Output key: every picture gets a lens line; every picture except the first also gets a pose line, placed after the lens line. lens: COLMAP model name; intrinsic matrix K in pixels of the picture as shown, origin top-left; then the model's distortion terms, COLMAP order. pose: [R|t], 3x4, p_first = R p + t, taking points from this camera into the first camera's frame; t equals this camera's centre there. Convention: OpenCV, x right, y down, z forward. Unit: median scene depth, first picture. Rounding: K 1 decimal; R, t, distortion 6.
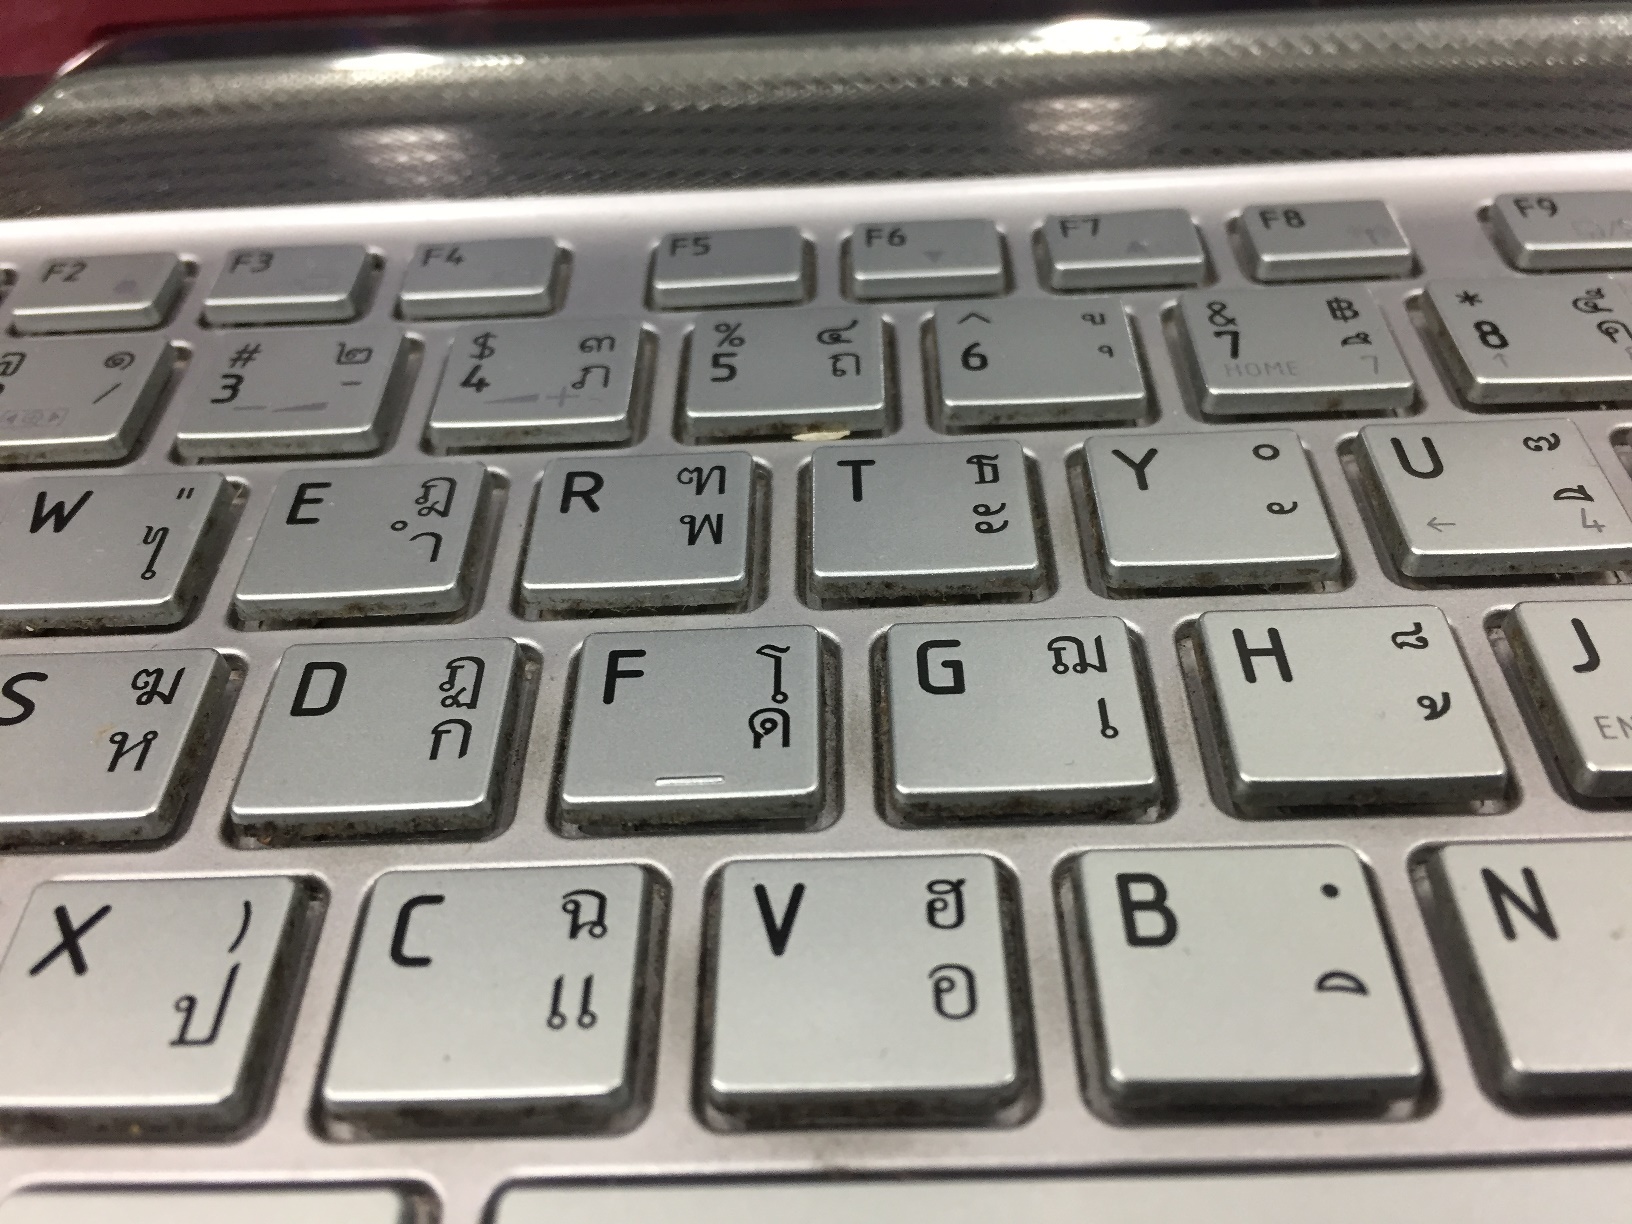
lens RADIAL K [[1452.7, 0, 813.0], [0, 1452.7, 622.6], [0, 0, 1]] dist [0.067949, -0.156321]
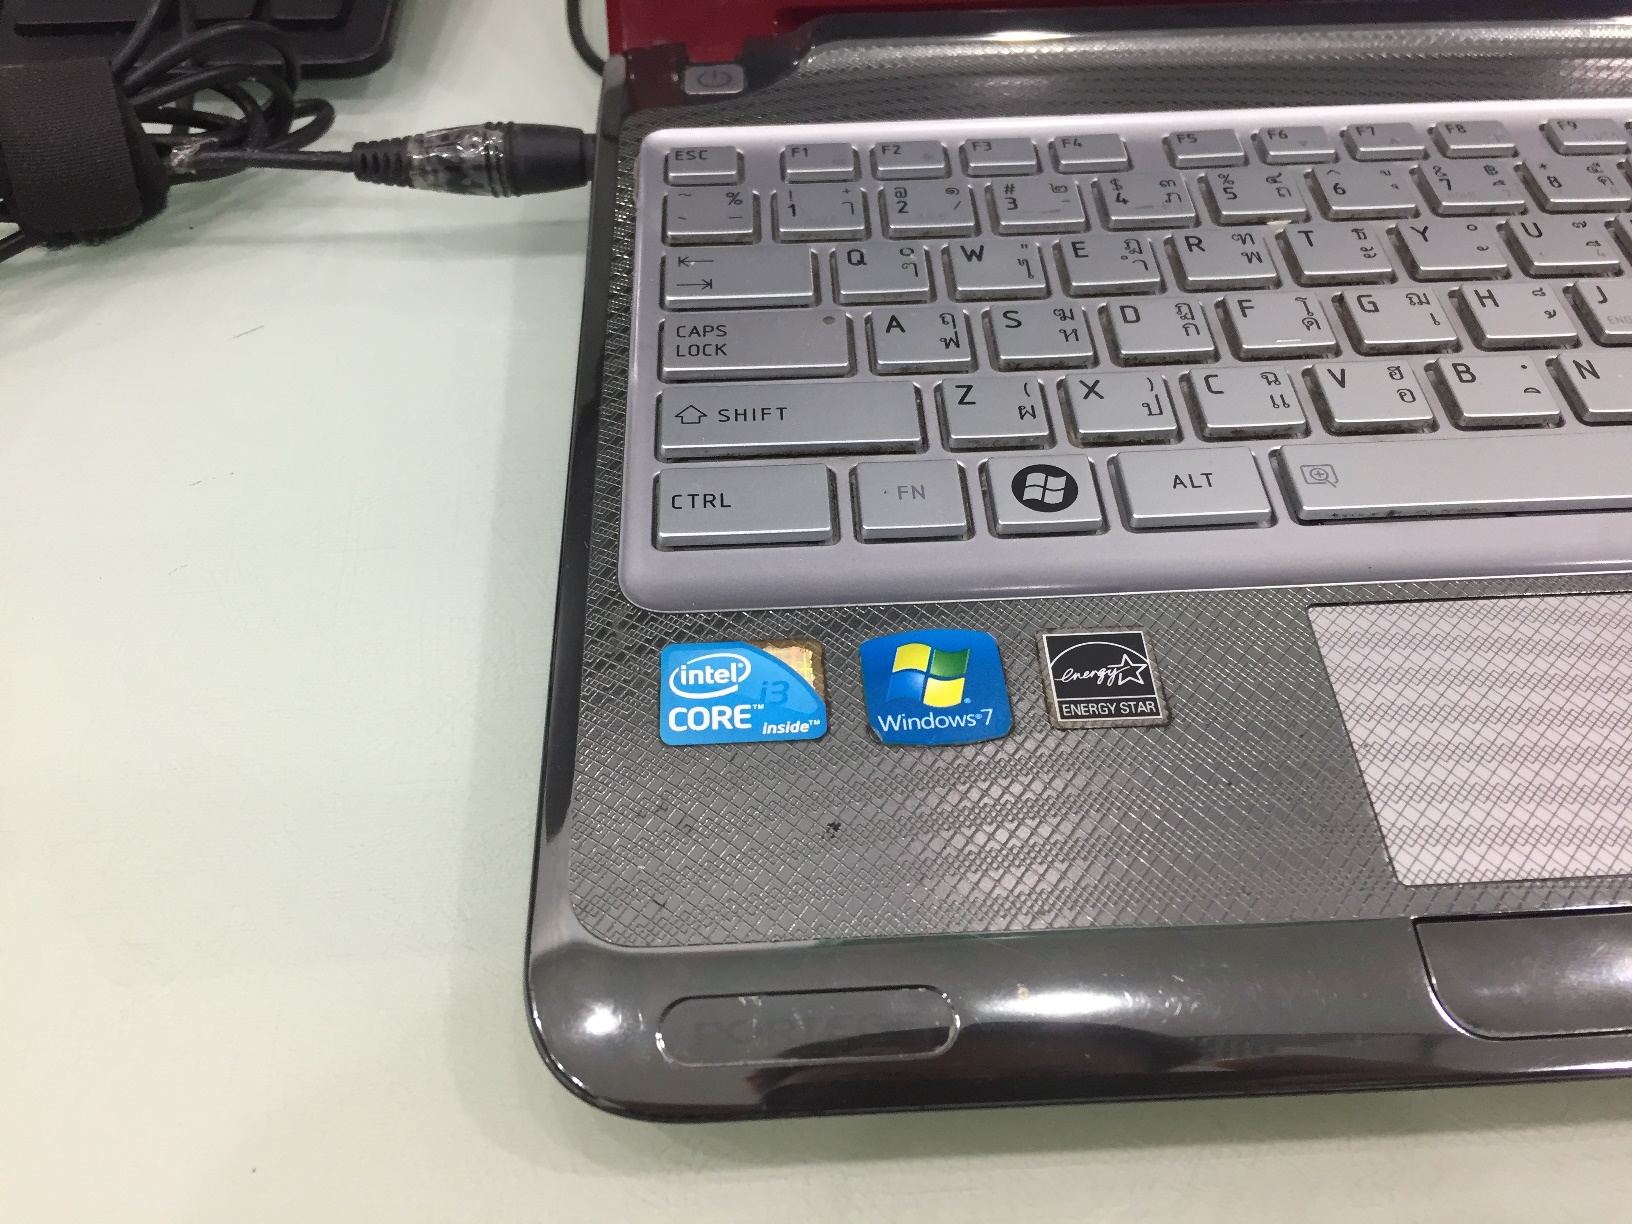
lens RADIAL K [[1419.0, 0, 811.1], [0, 1419.0, 614.7], [0, 0, 1]] dist [0.079145, -0.139172]
pose [[0.997752, -0.011468, 0.066024, -0.917588], [0.006474, 0.997134, 0.075373, 0.326280], [-0.066699, -0.074776, 0.994967, -1.307337]]
